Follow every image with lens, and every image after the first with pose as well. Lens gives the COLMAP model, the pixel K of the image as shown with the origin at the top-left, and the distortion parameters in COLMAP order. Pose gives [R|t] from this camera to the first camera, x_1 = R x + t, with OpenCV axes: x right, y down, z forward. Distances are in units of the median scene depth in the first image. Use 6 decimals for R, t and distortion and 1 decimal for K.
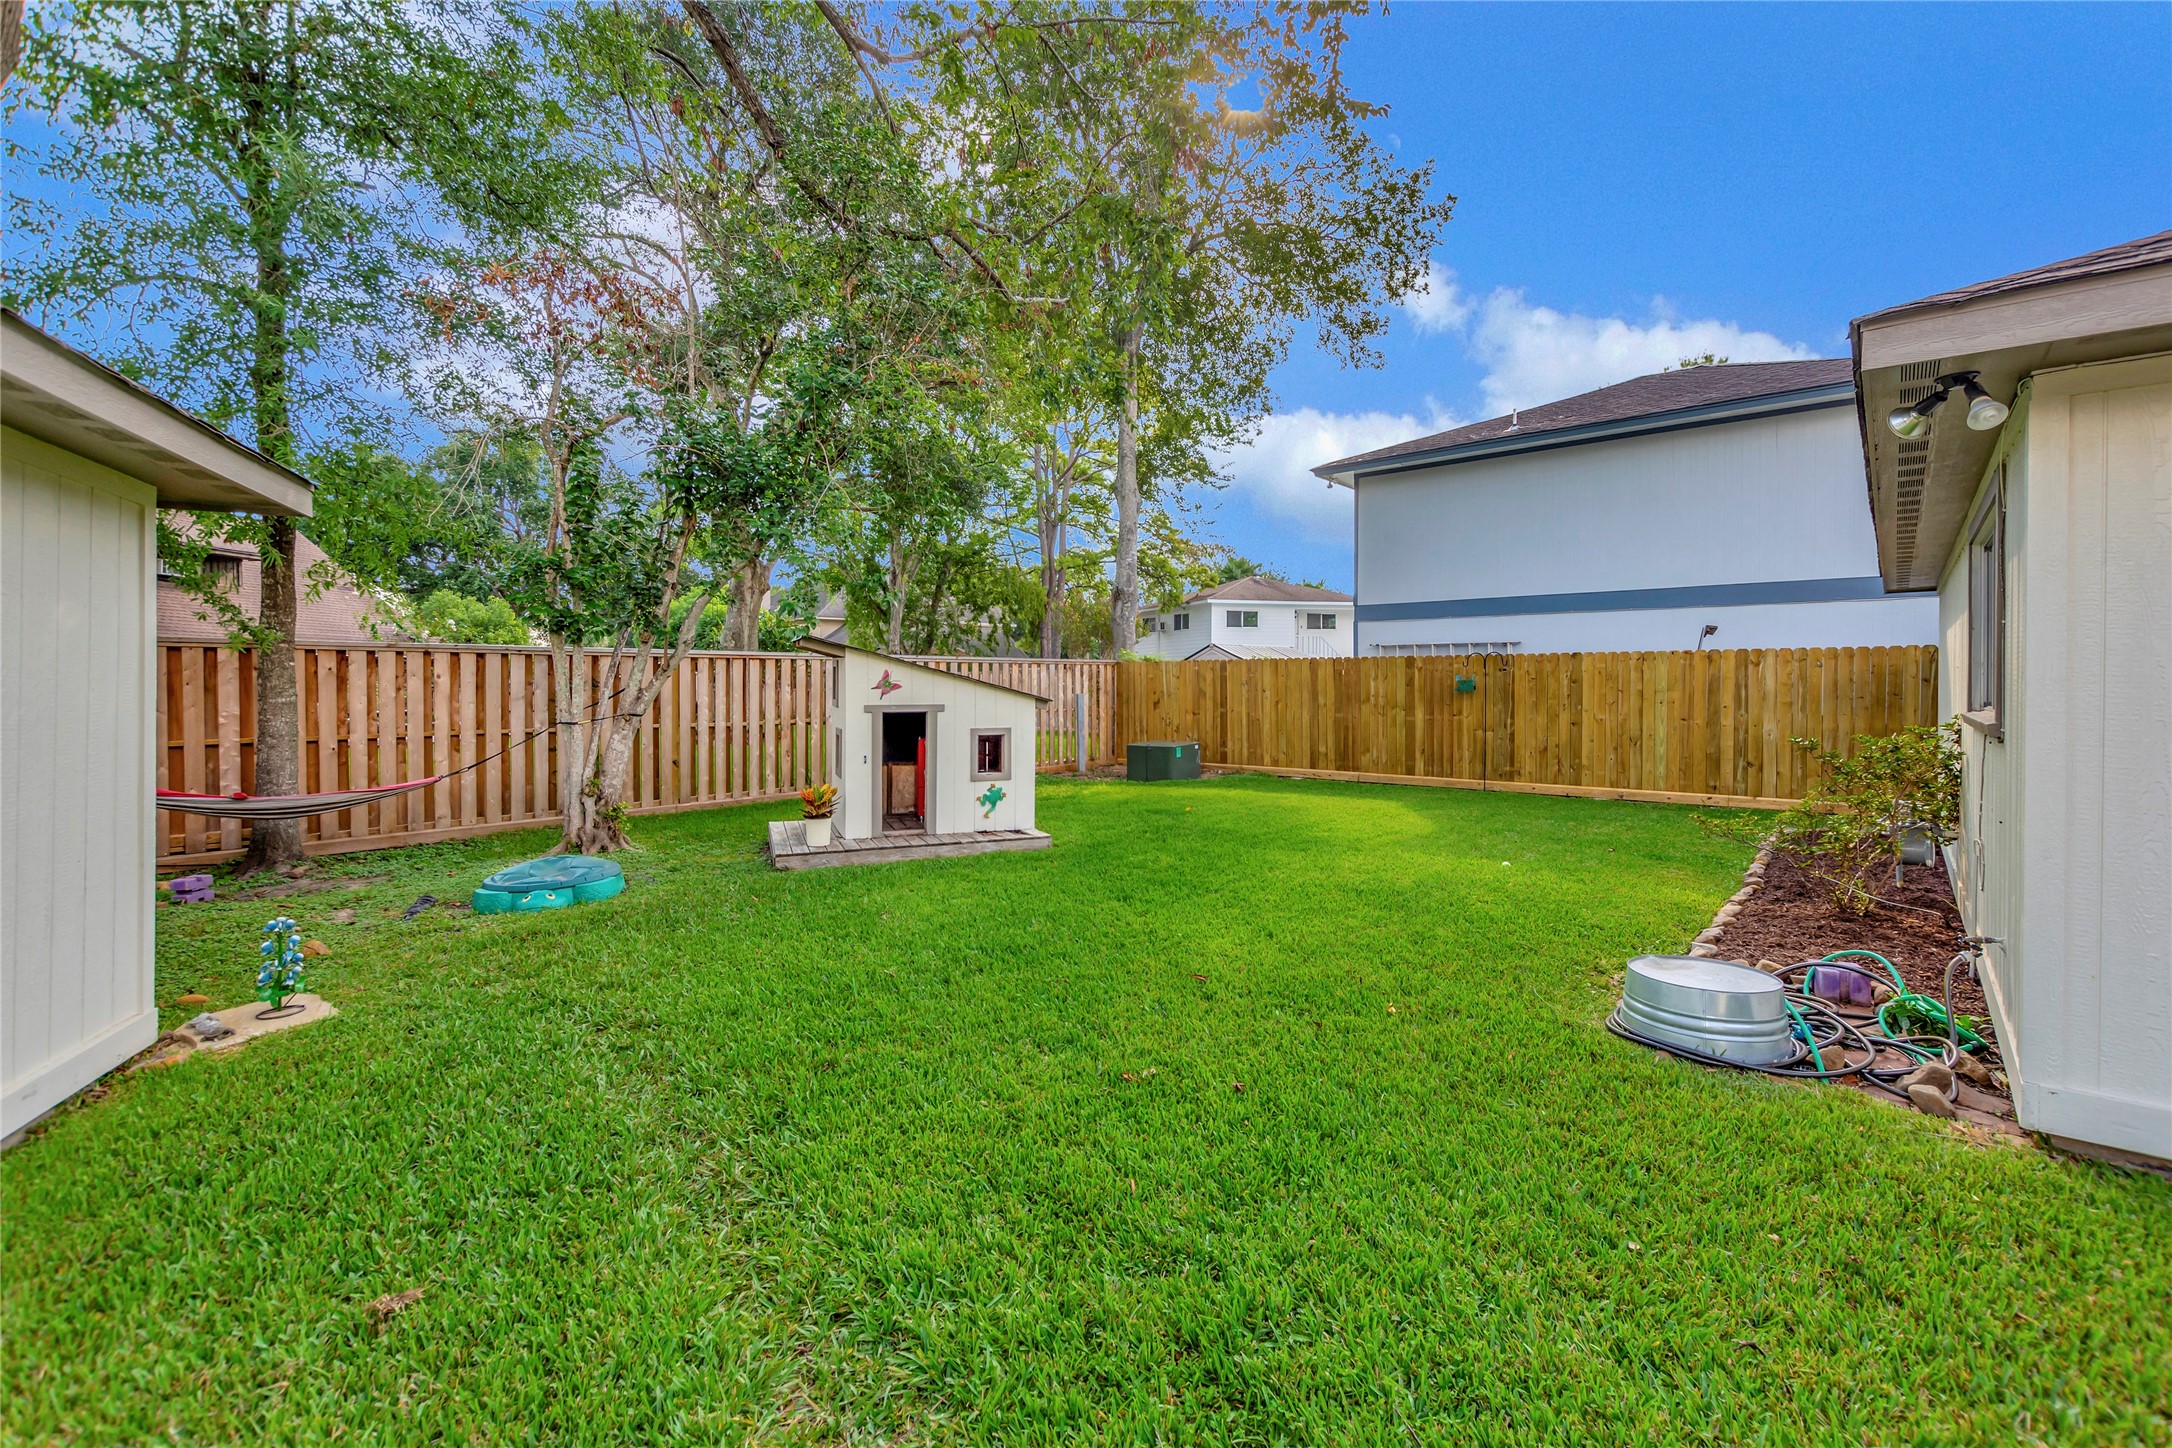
lens RADIAL K [[967.5, 0, 1085.5], [0, 967.5, 693.7], [0, 0, 1]] dist [0.006511, -0.004124]
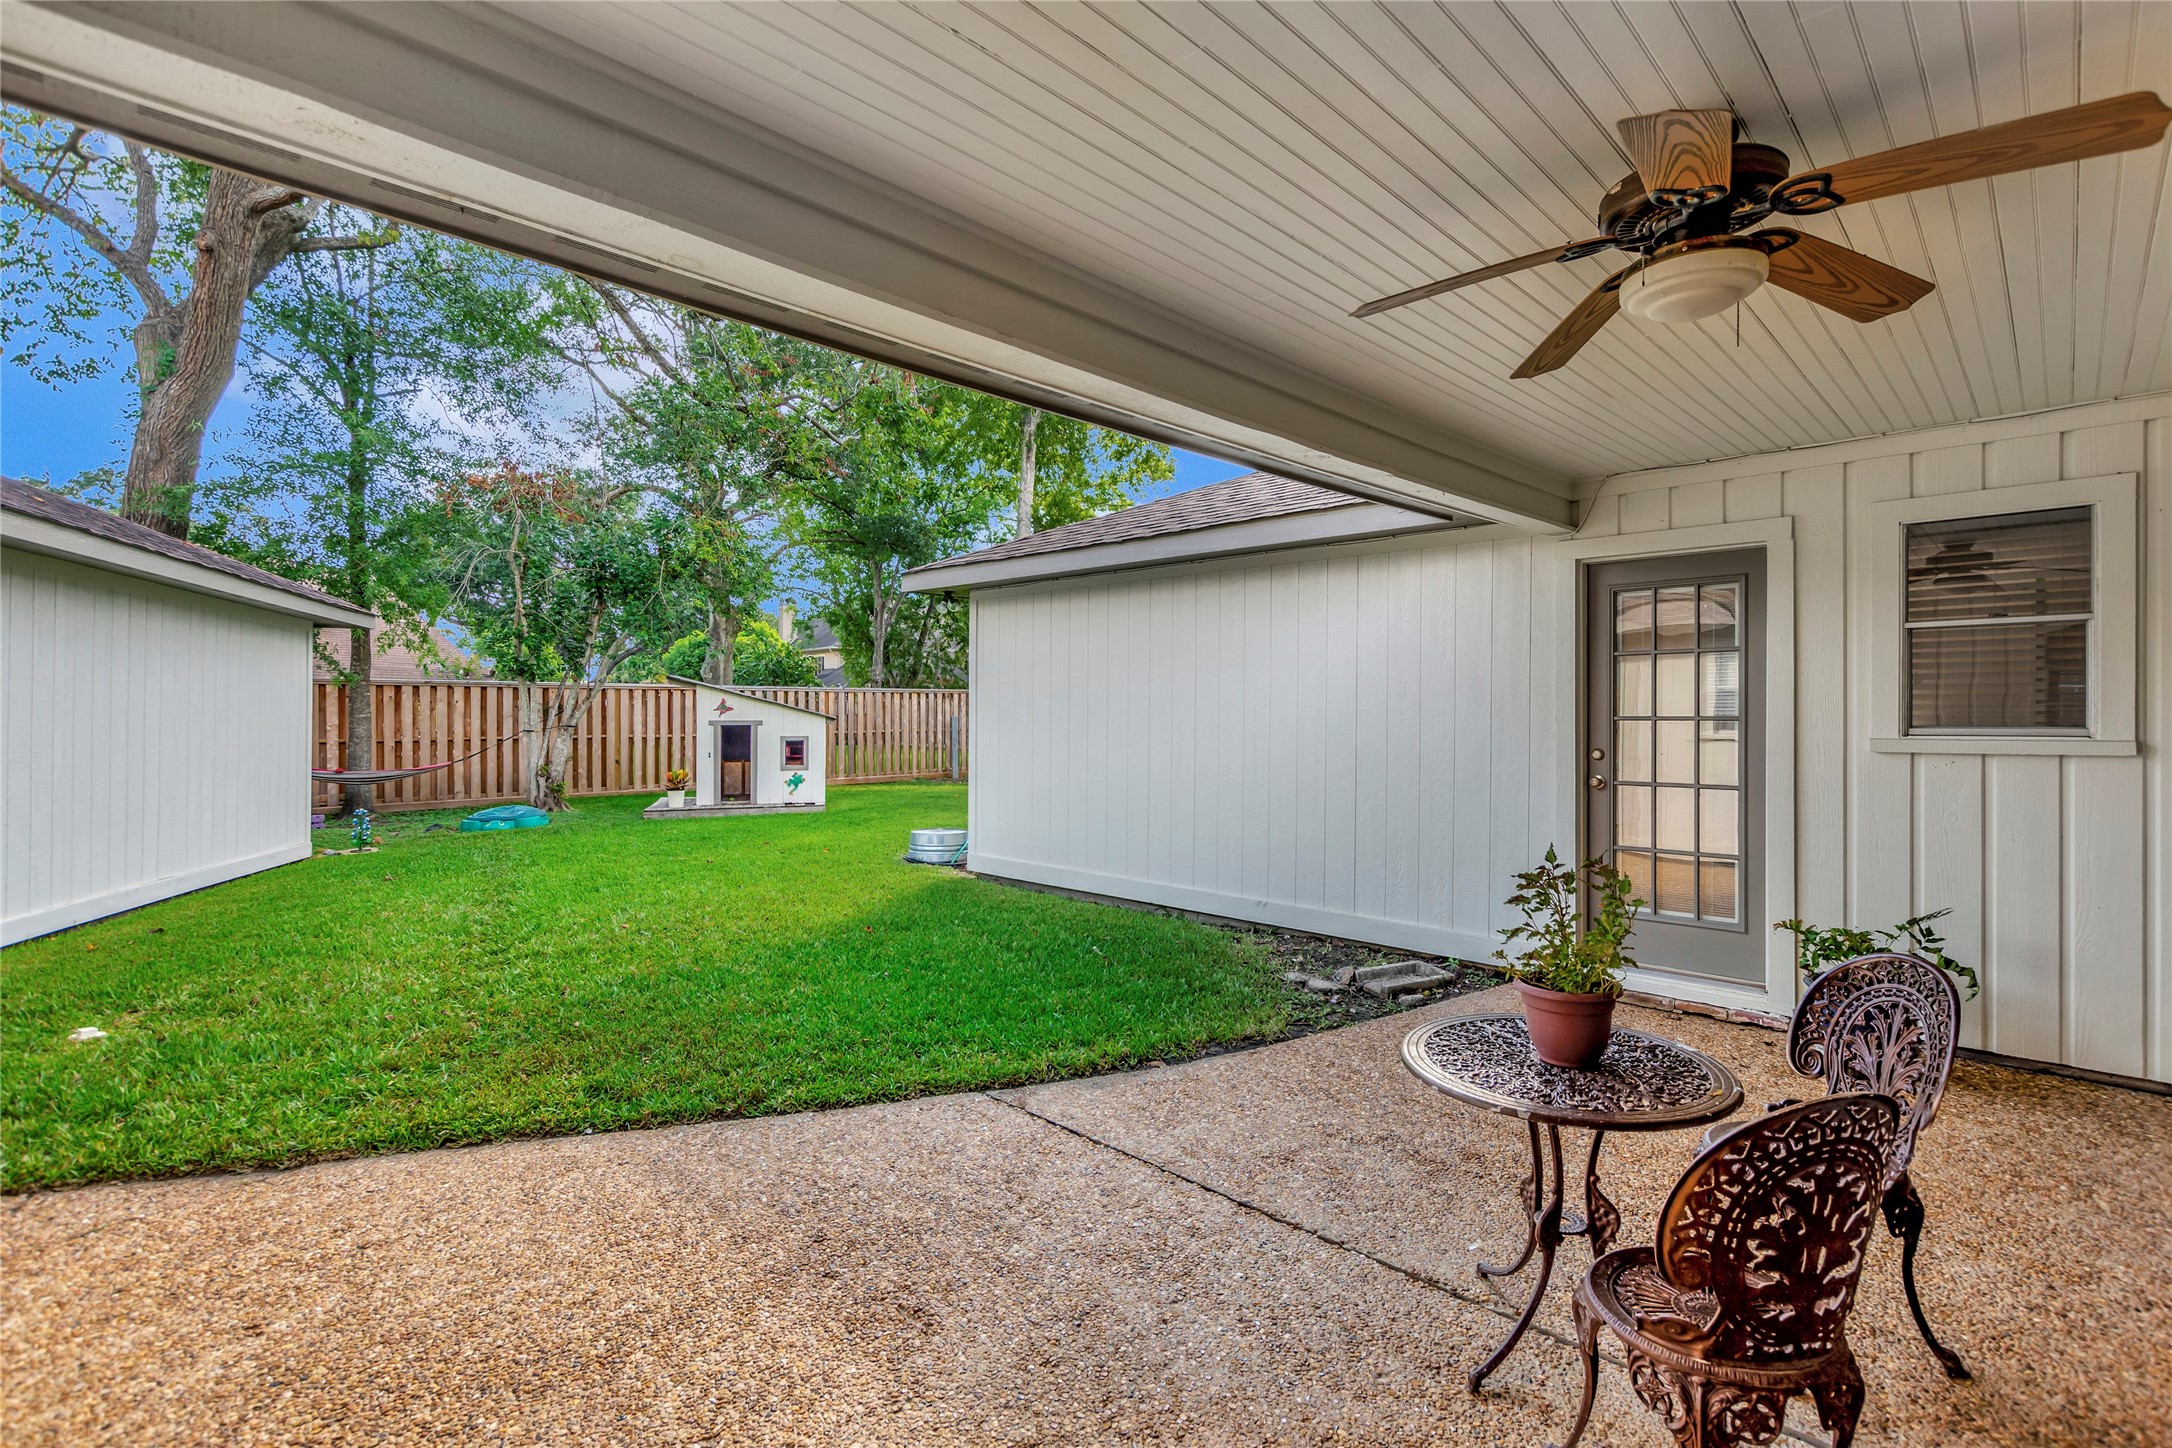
lens RADIAL K [[996.7, 0, 1072.2], [0, 996.7, 719.3], [0, 0, 1]] dist [-0.001035, 0.000303]
pose [[0.997379, 0.003929, -0.072245, 0.473110], [-0.004120, 0.999988, -0.002488, 0.010964], [0.072235, 0.002779, 0.997384, -0.572757]]
